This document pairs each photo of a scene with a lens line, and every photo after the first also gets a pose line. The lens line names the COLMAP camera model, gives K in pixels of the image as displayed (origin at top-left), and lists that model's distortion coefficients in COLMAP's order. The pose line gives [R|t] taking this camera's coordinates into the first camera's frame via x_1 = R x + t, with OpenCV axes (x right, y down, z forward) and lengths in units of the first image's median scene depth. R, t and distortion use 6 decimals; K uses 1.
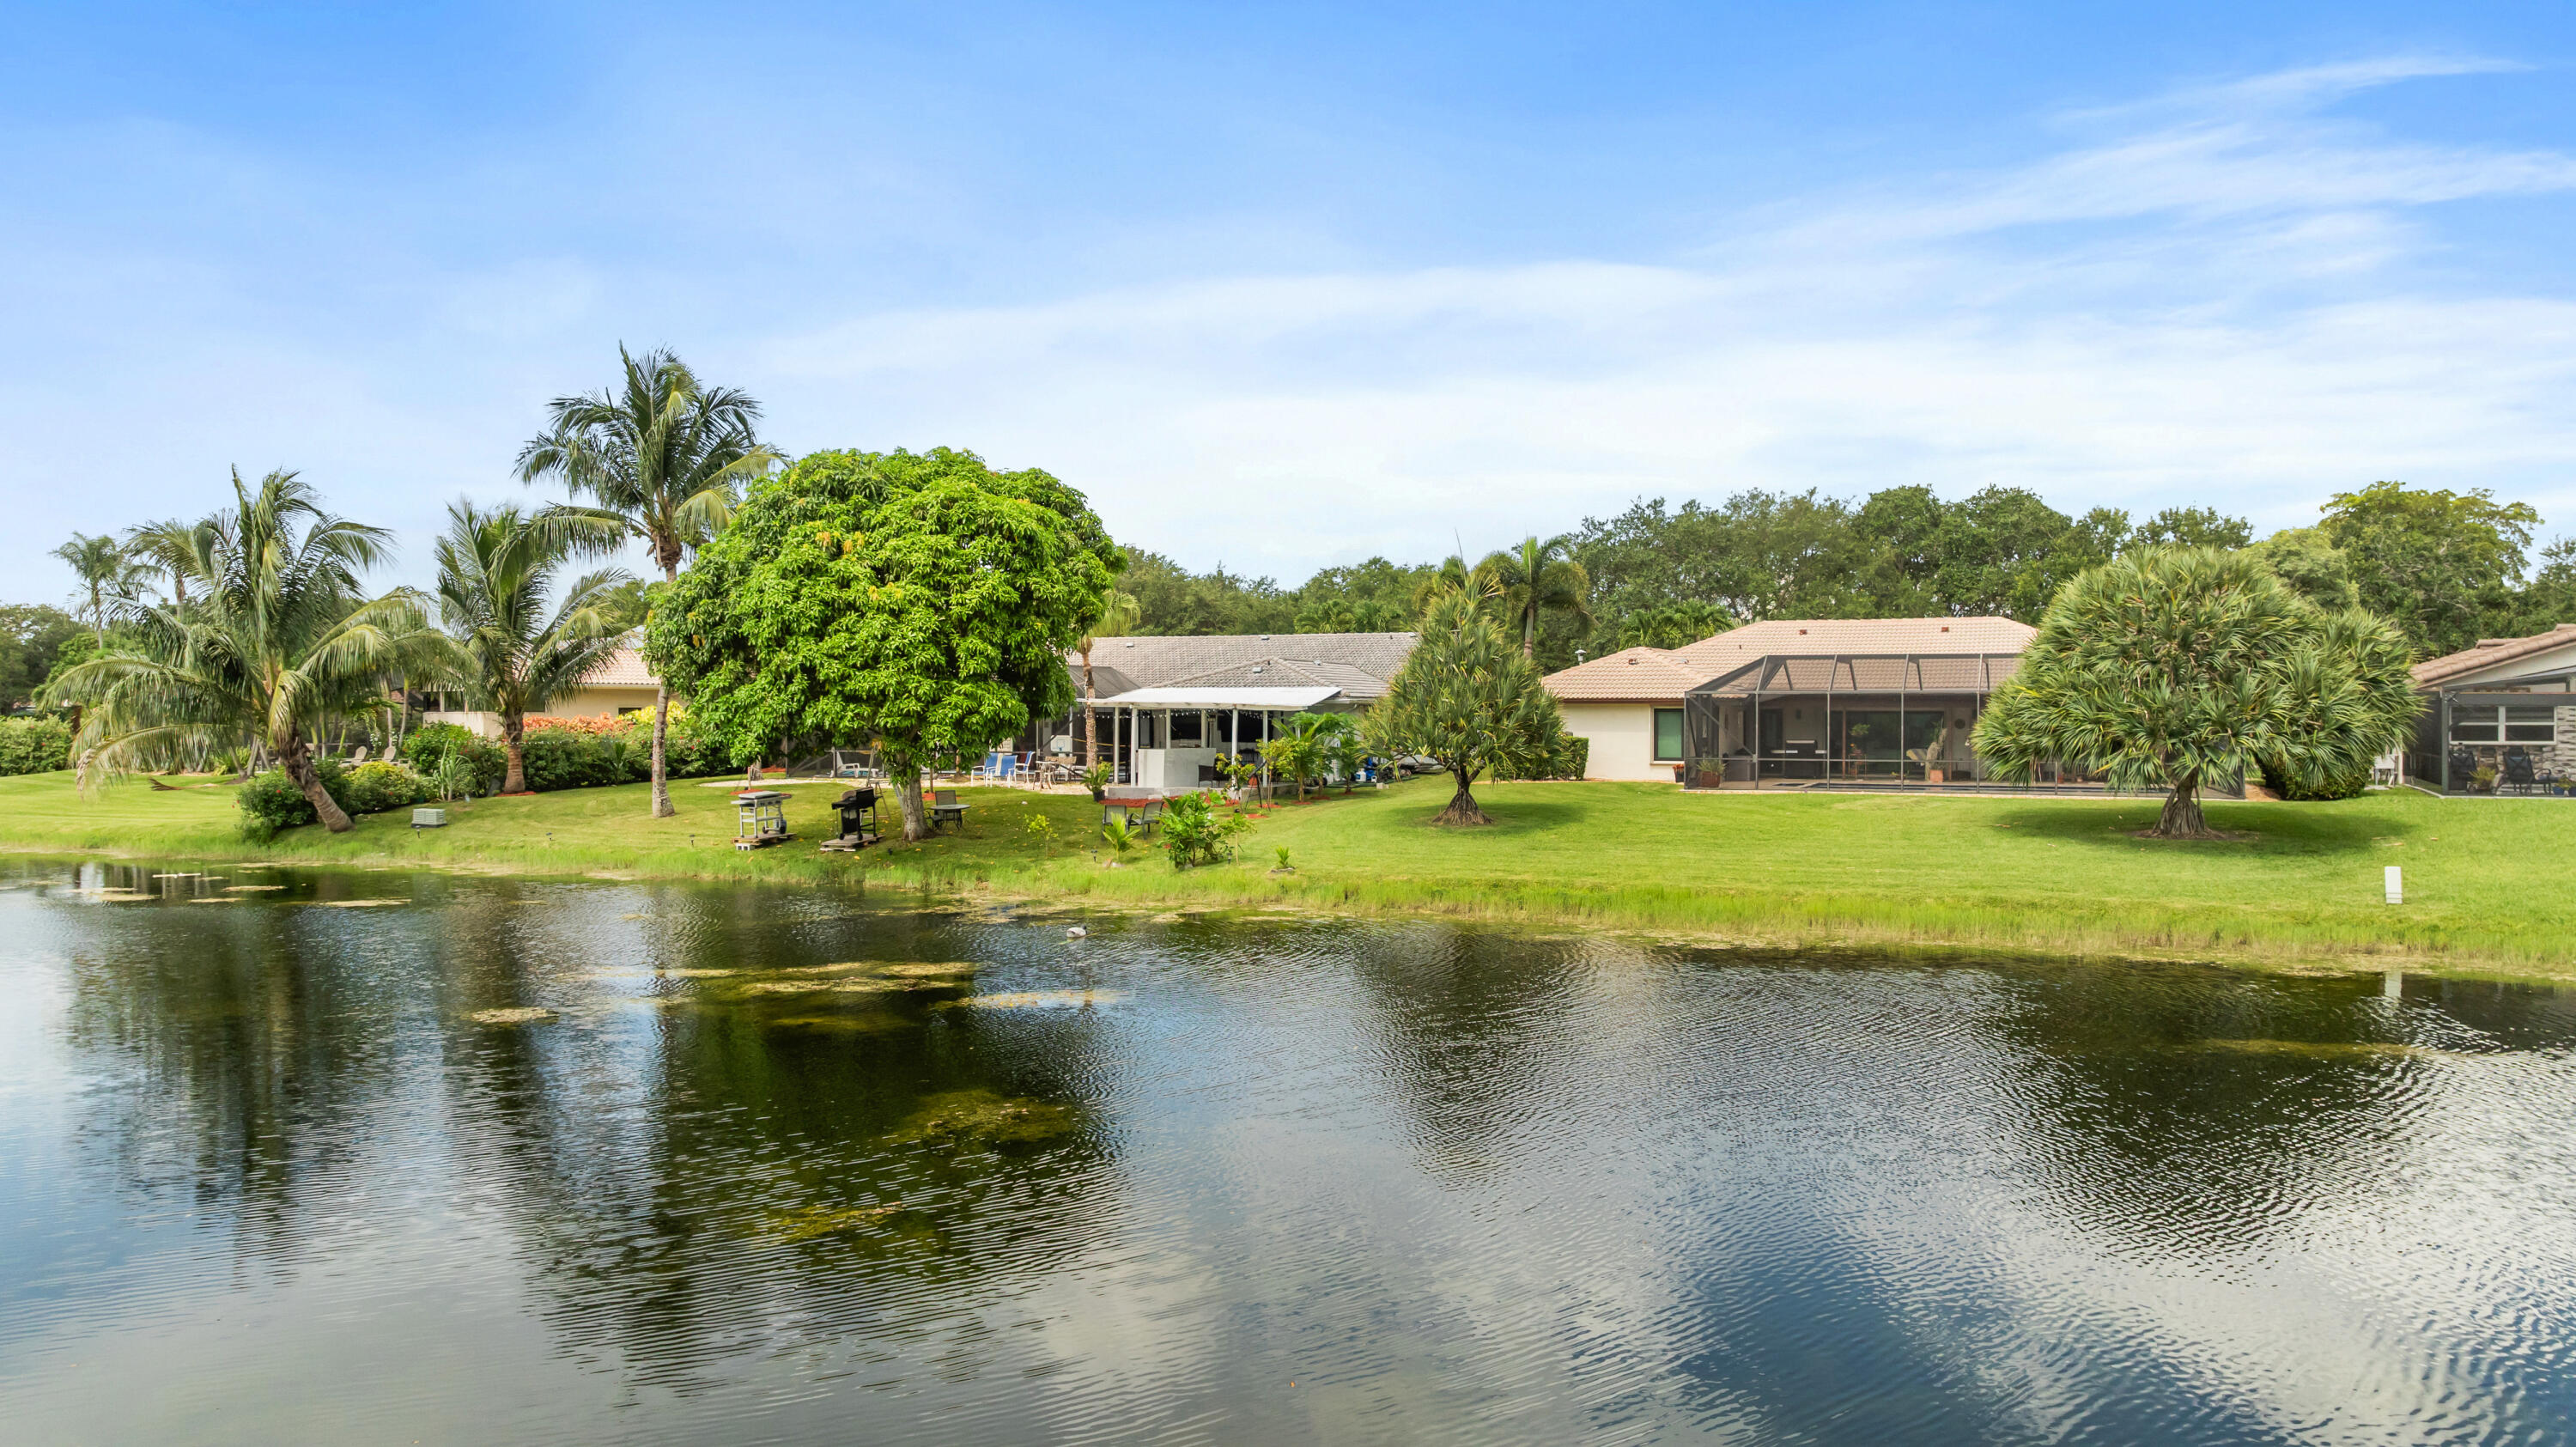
lens RADIAL K [[1789.8, 0, 1294.4], [0, 1789.8, 713.4], [0, 0, 1]] dist [-0.067593, 0.052793]
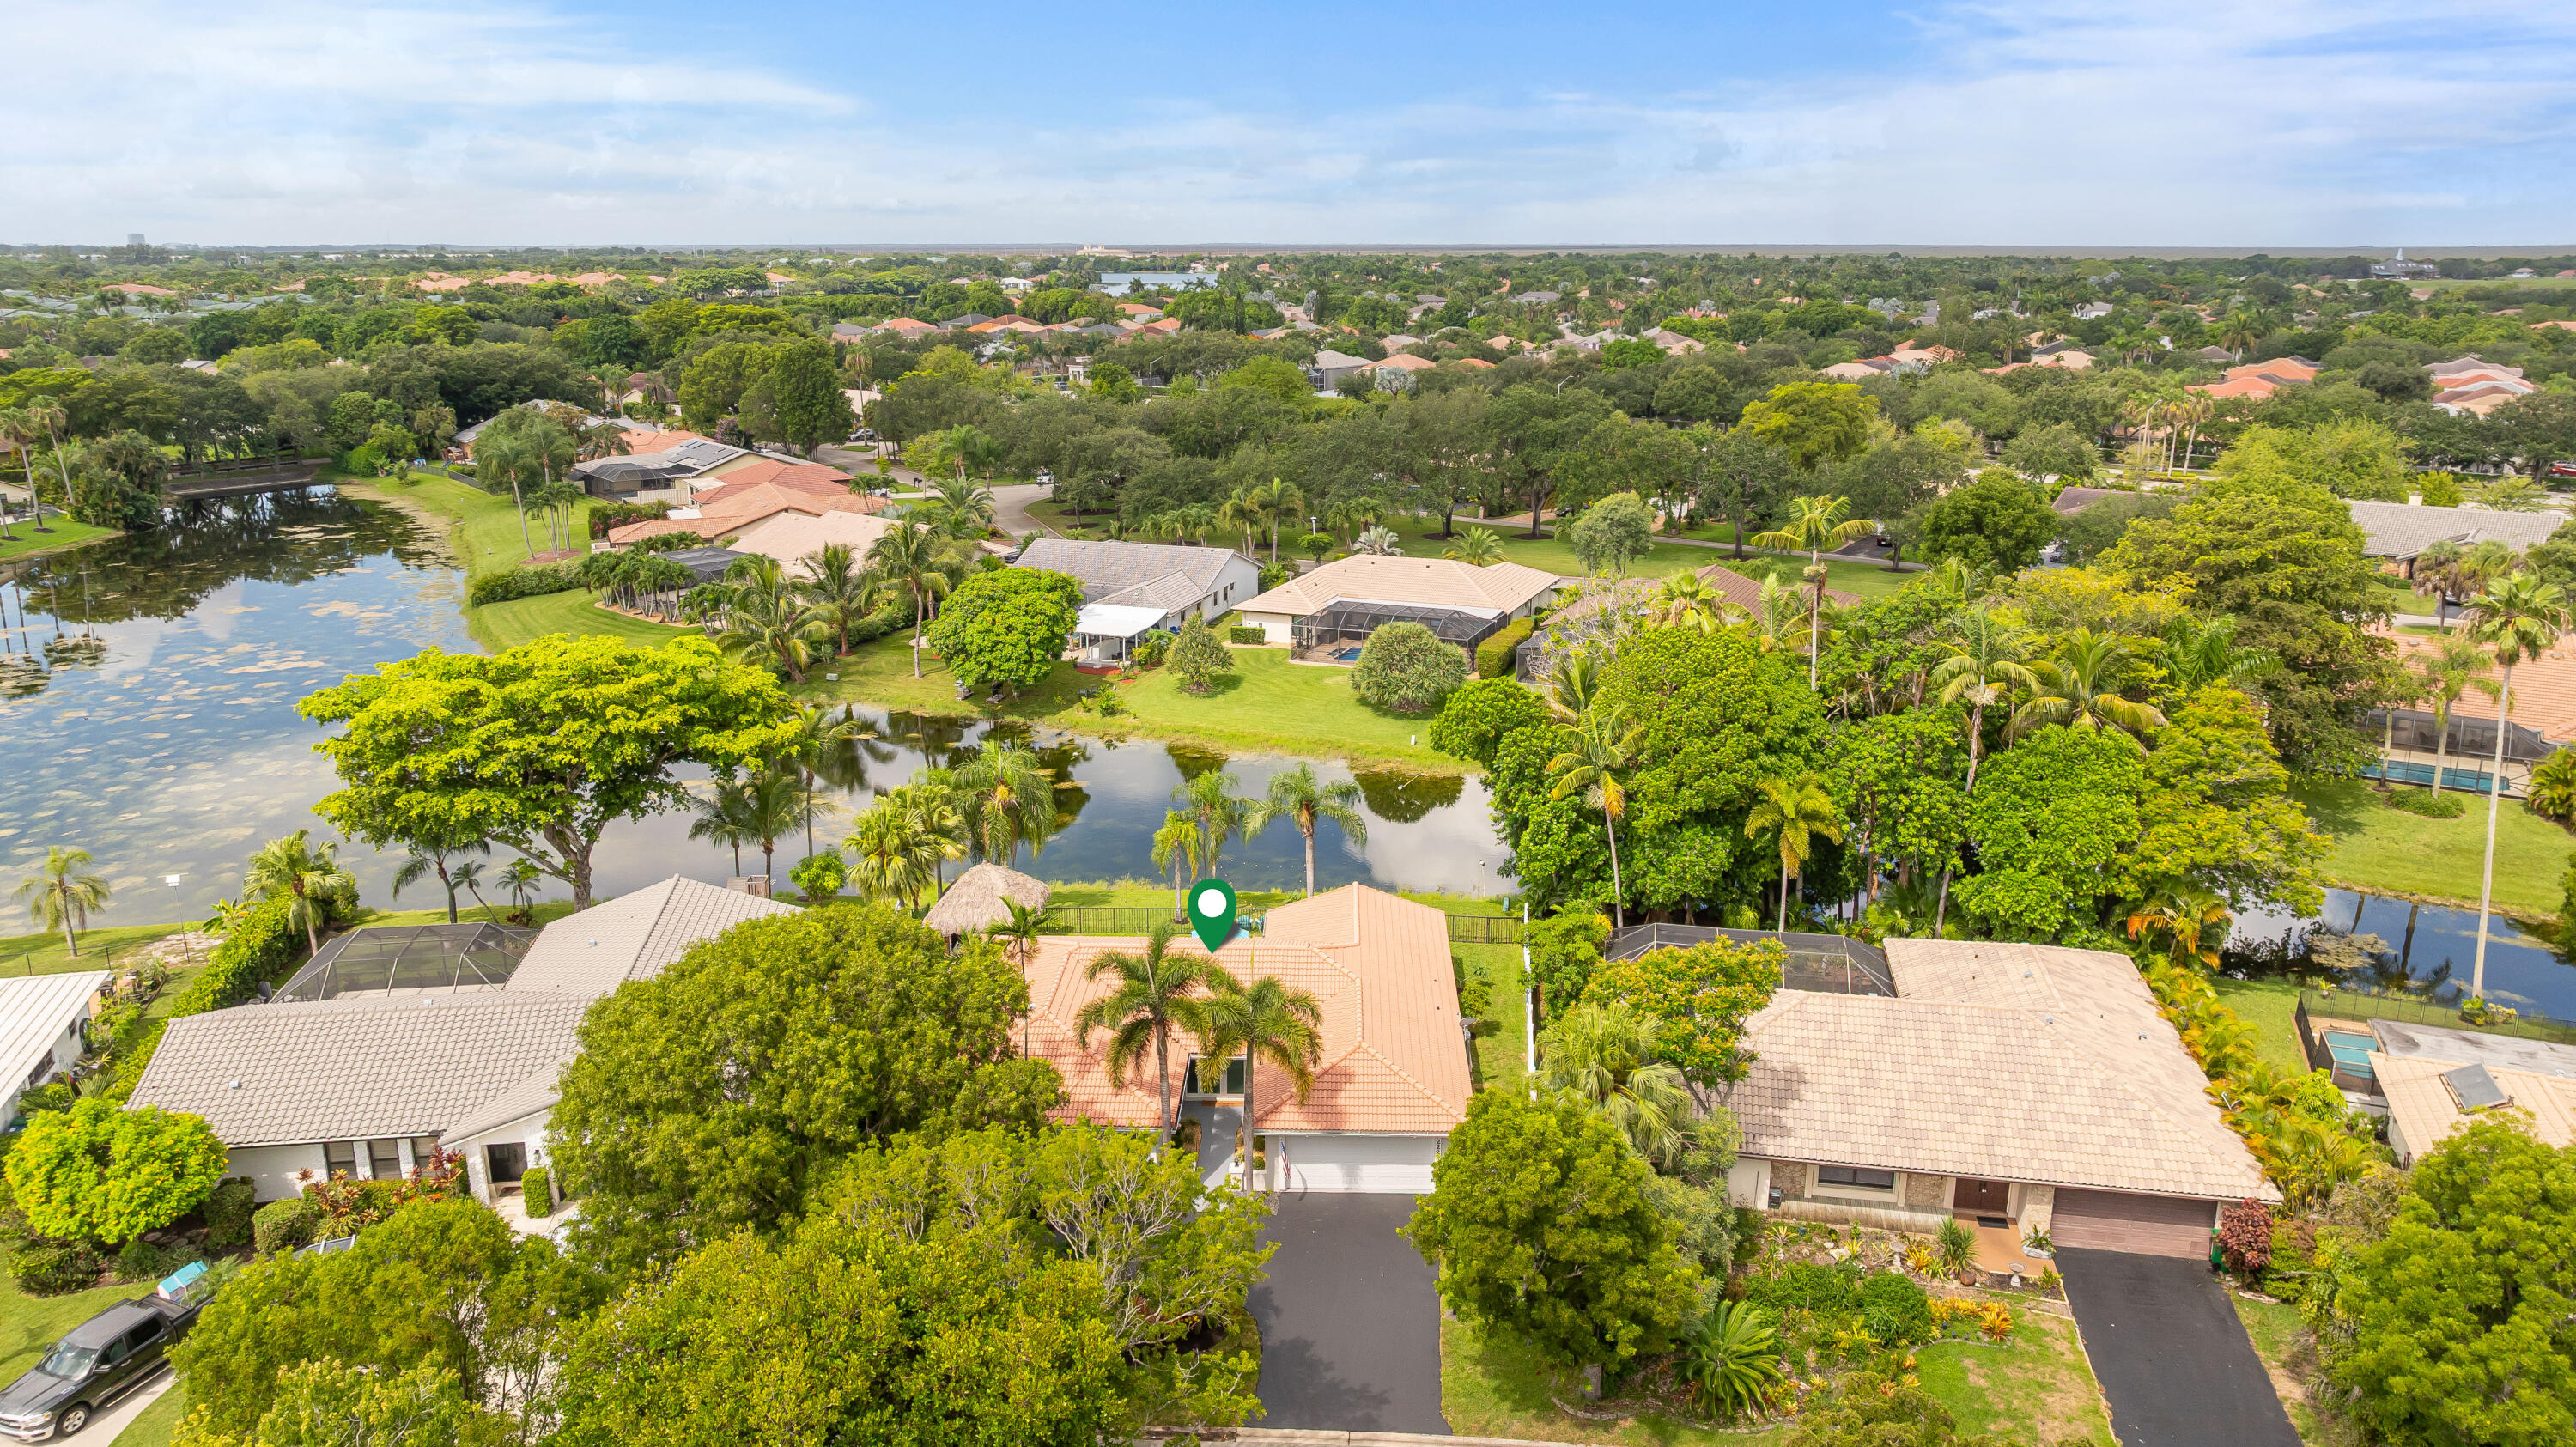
lens RADIAL K [[1795.0, 0, 1291.8], [0, 1795.0, 725.2], [0, 0, 1]] dist [-0.058406, 0.063416]
pose [[0.999752, -0.005753, 0.021534, 0.194450], [-0.000188, 0.963909, 0.266230, -0.713983], [-0.022289, -0.266168, 0.963669, -2.012902]]
